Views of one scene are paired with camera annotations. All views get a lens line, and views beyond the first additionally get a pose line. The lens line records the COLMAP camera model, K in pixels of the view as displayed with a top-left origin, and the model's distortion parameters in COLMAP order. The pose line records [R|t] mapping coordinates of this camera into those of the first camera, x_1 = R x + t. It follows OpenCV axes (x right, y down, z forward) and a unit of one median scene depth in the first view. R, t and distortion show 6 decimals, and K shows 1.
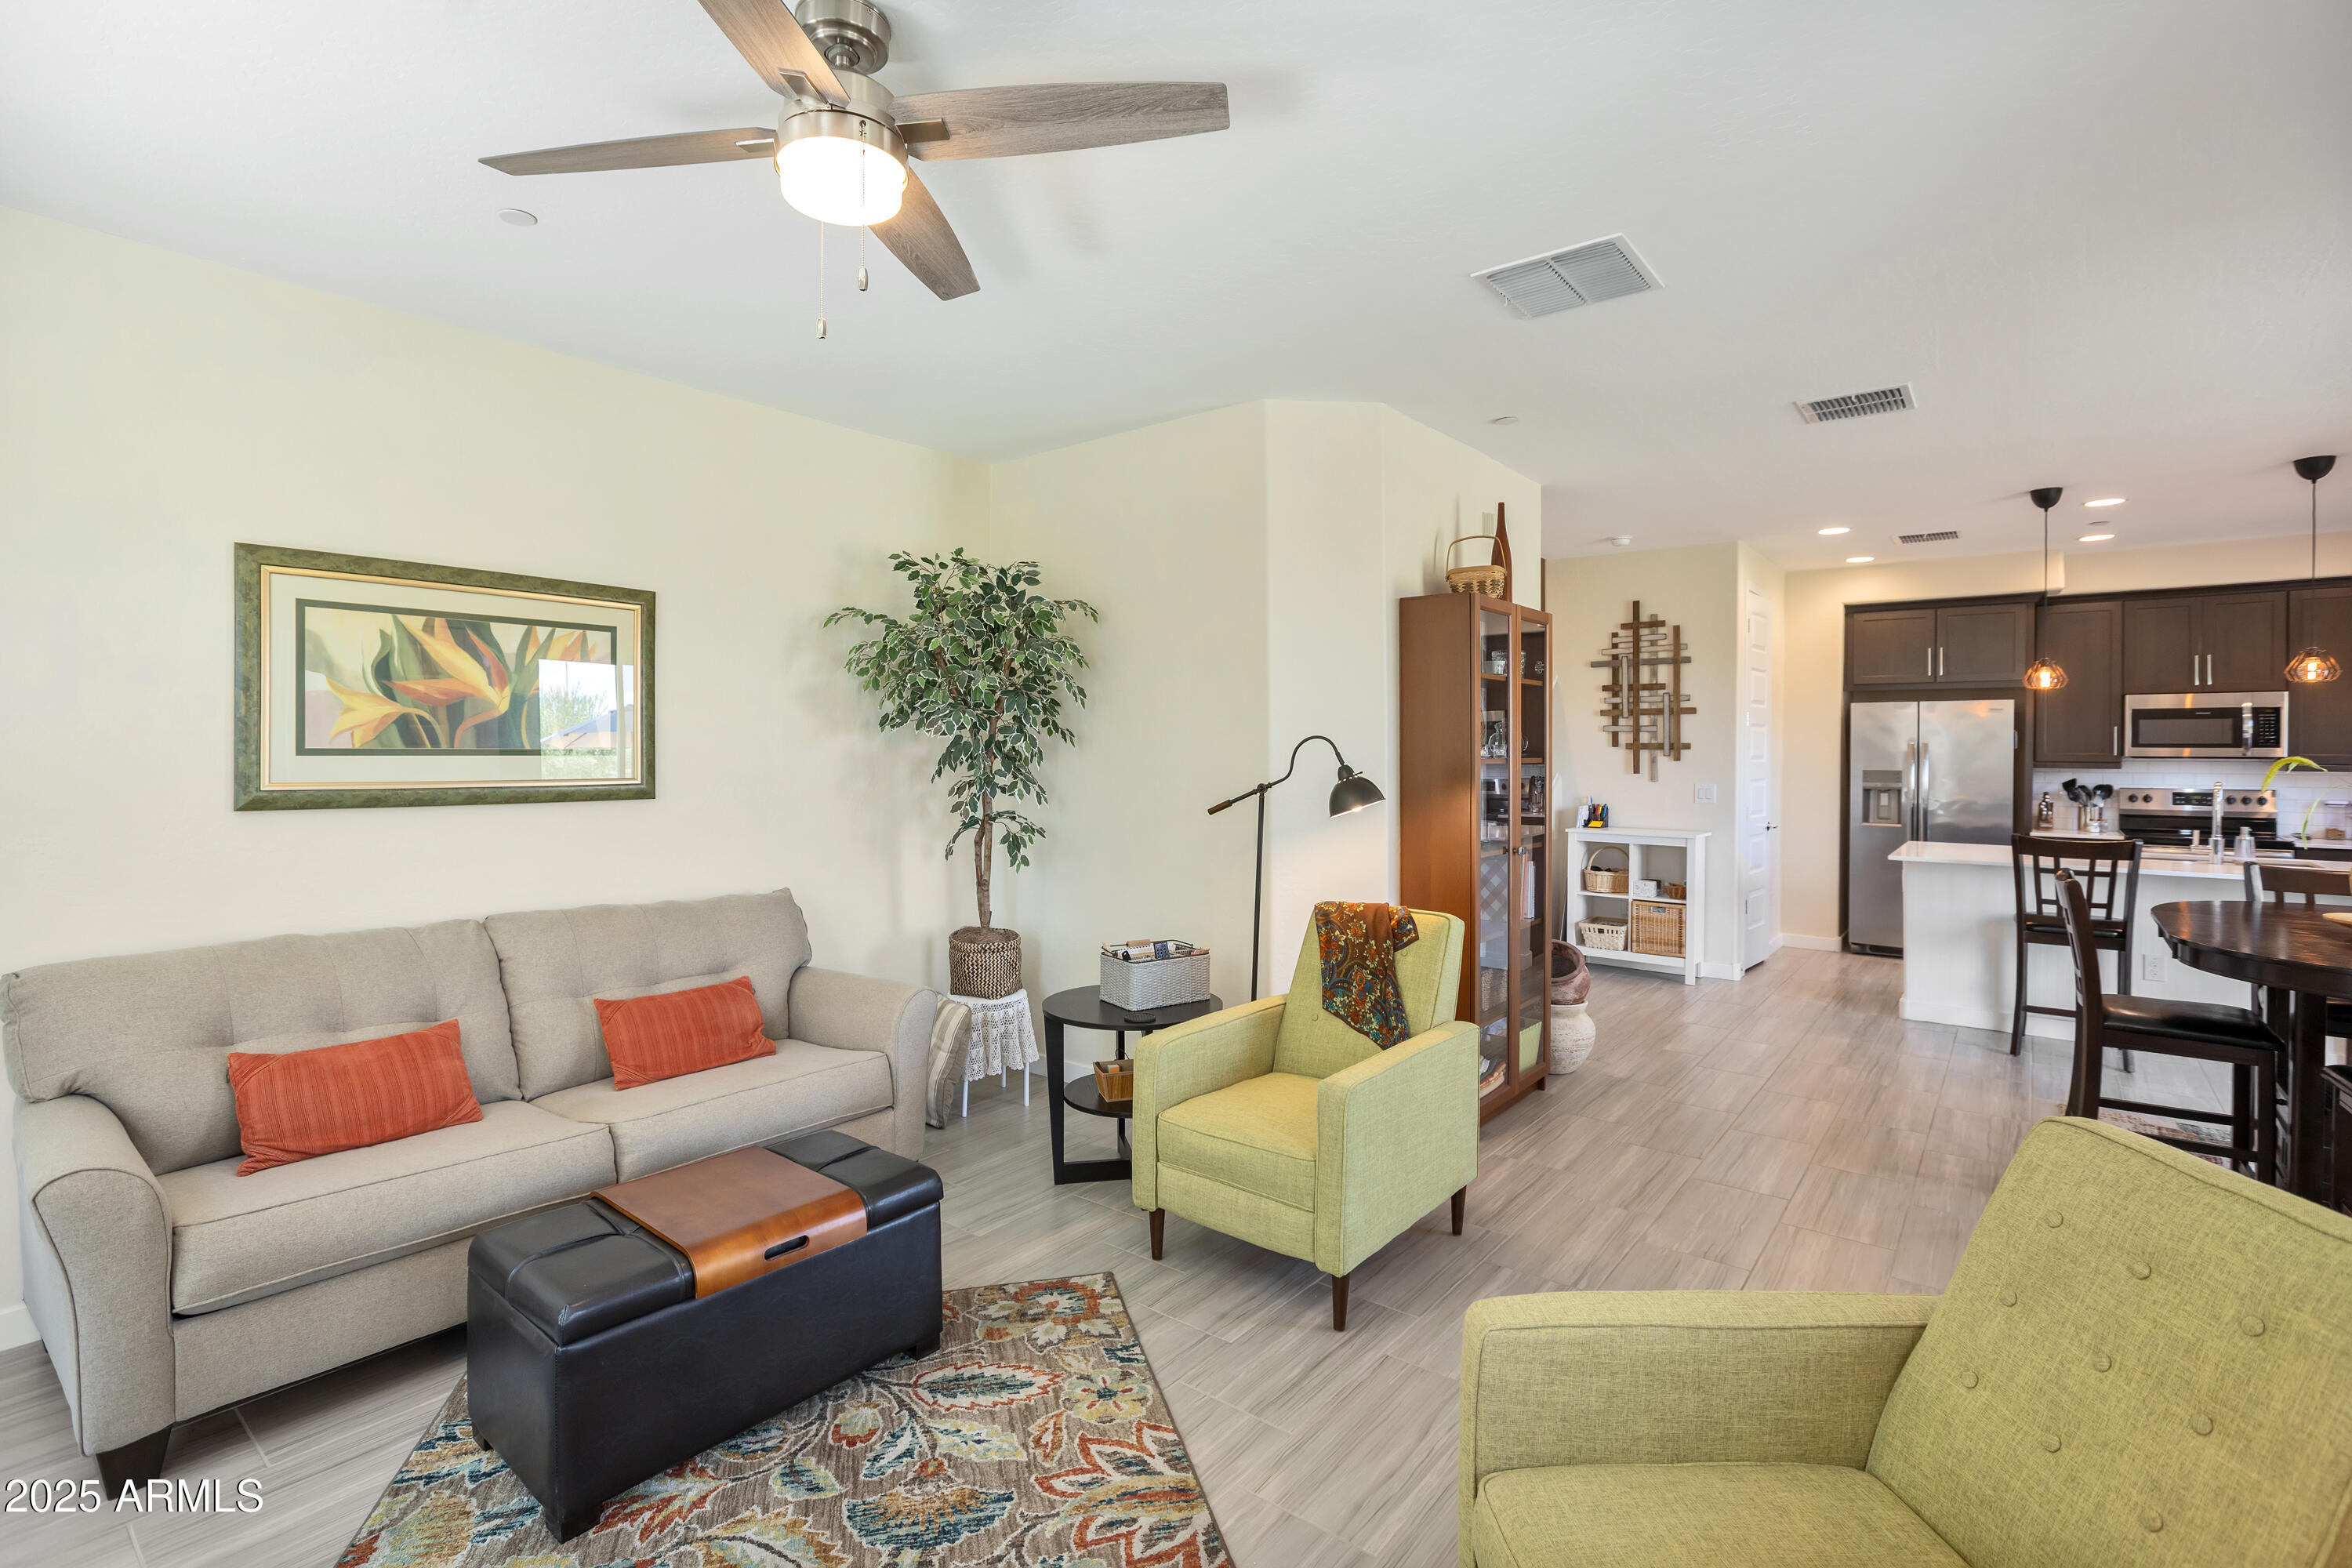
lens RADIAL K [[1084.7, 0, 1179.5], [0, 1084.7, 749.9], [0, 0, 1]] dist [-0.016227, 0.006189]
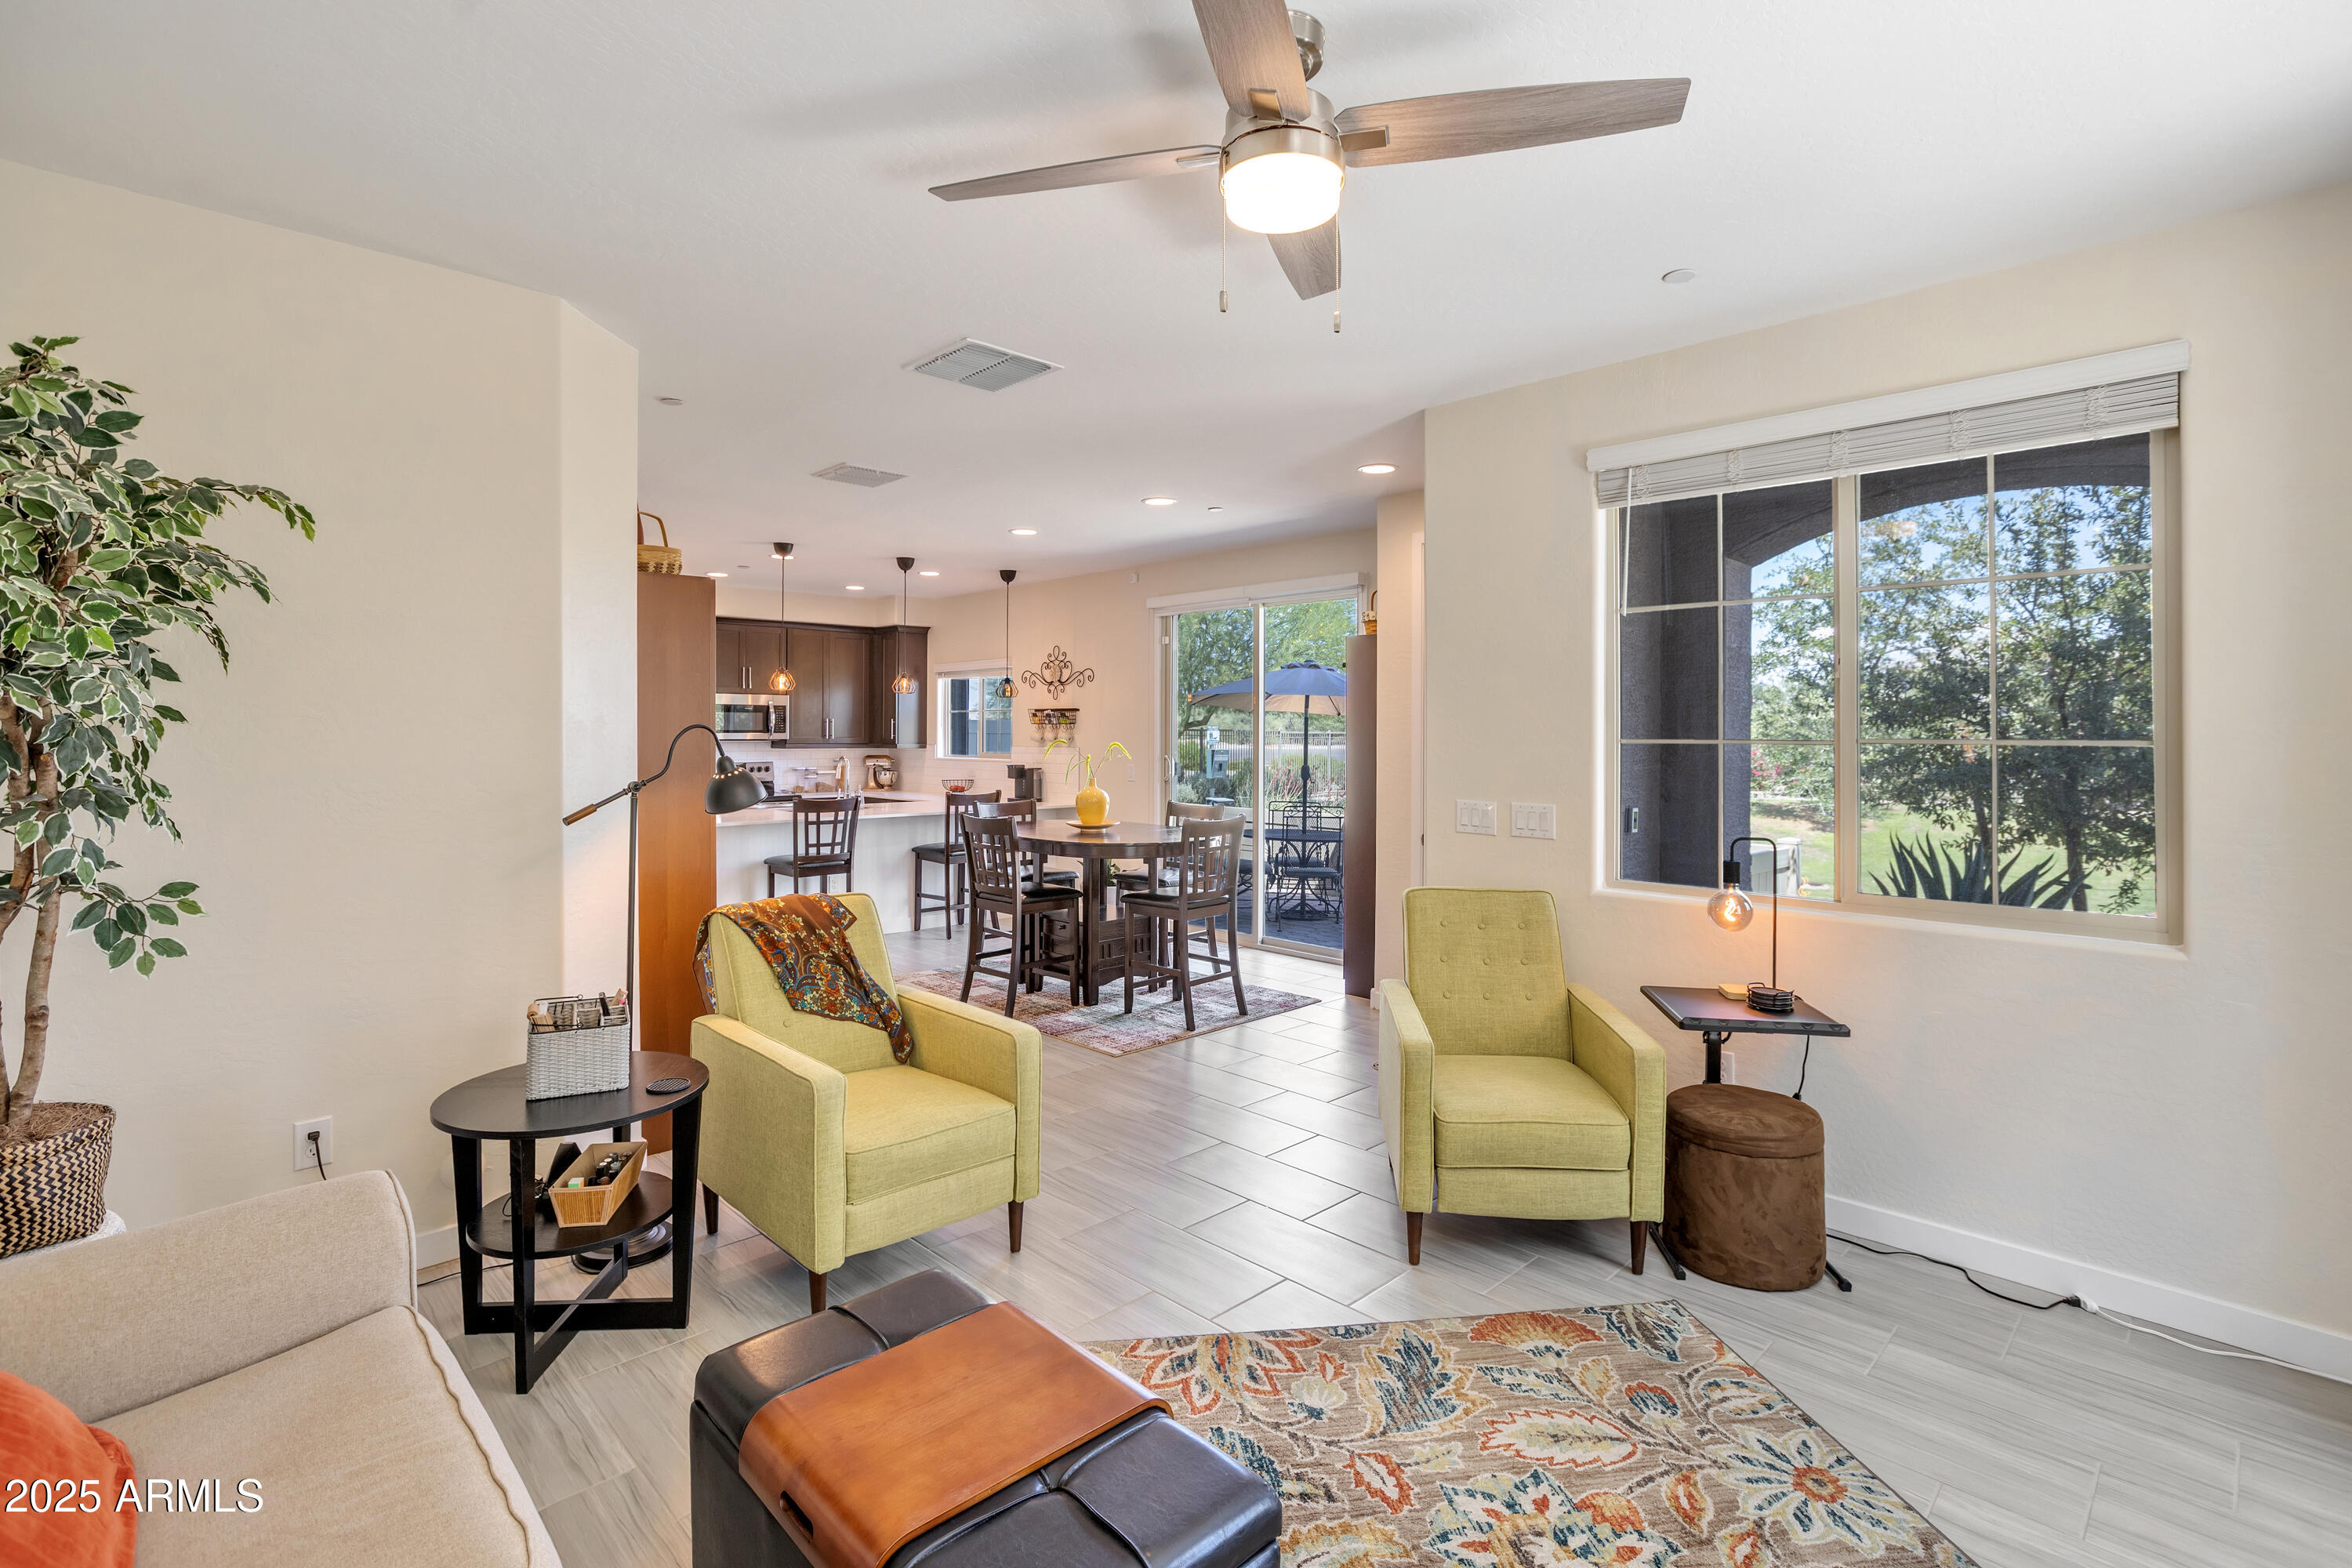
lens RADIAL K [[1084.7, 0, 1129.9], [0, 1084.7, 743.4], [0, 0, 1]] dist [-0.016227, 0.006189]
pose [[0.151970, -0.010147, 0.988333, -0.527968], [-0.000557, 0.999946, 0.010352, -0.004981], [-0.988385, -0.002123, 0.151956, 0.392079]]
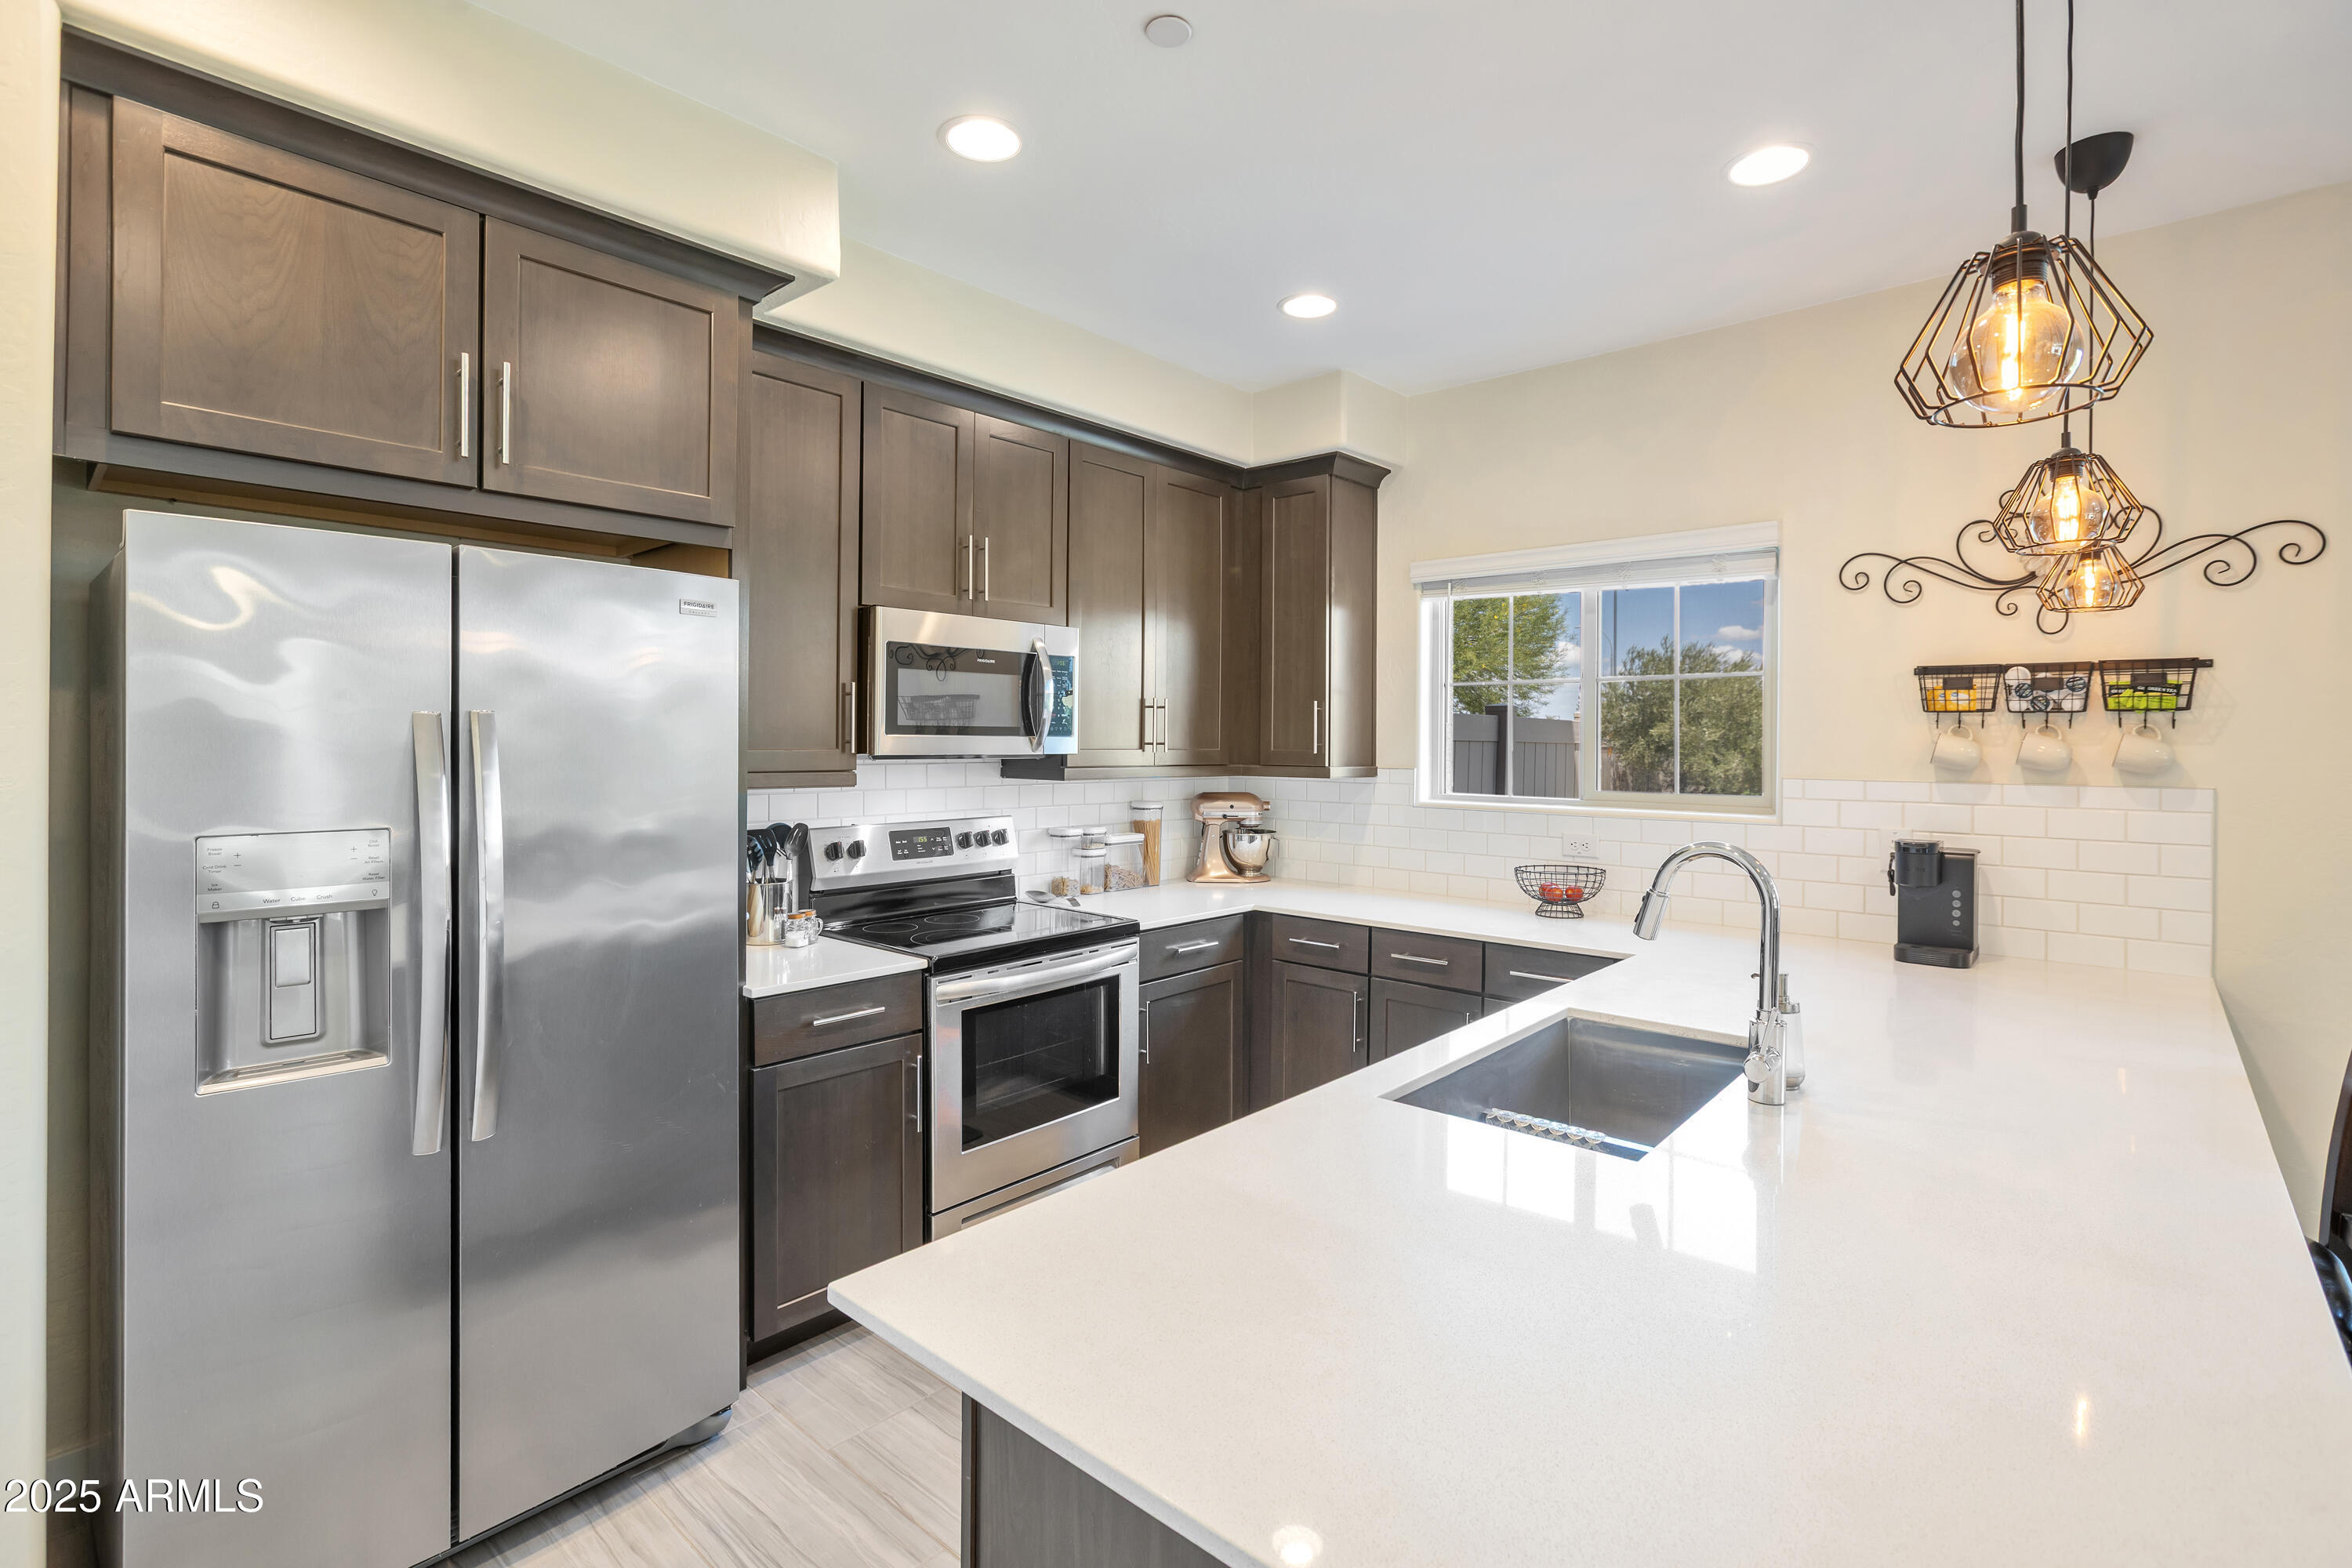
lens RADIAL K [[1084.7, 0, 1157.5], [0, 1084.7, 765.0], [0, 0, 1]] dist [-0.016227, 0.006189]
pose [[0.056524, -0.022987, 0.998137, 0.671303], [-0.005396, 0.999713, 0.023329, -0.001448], [-0.998387, -0.006705, 0.056384, 1.235765]]
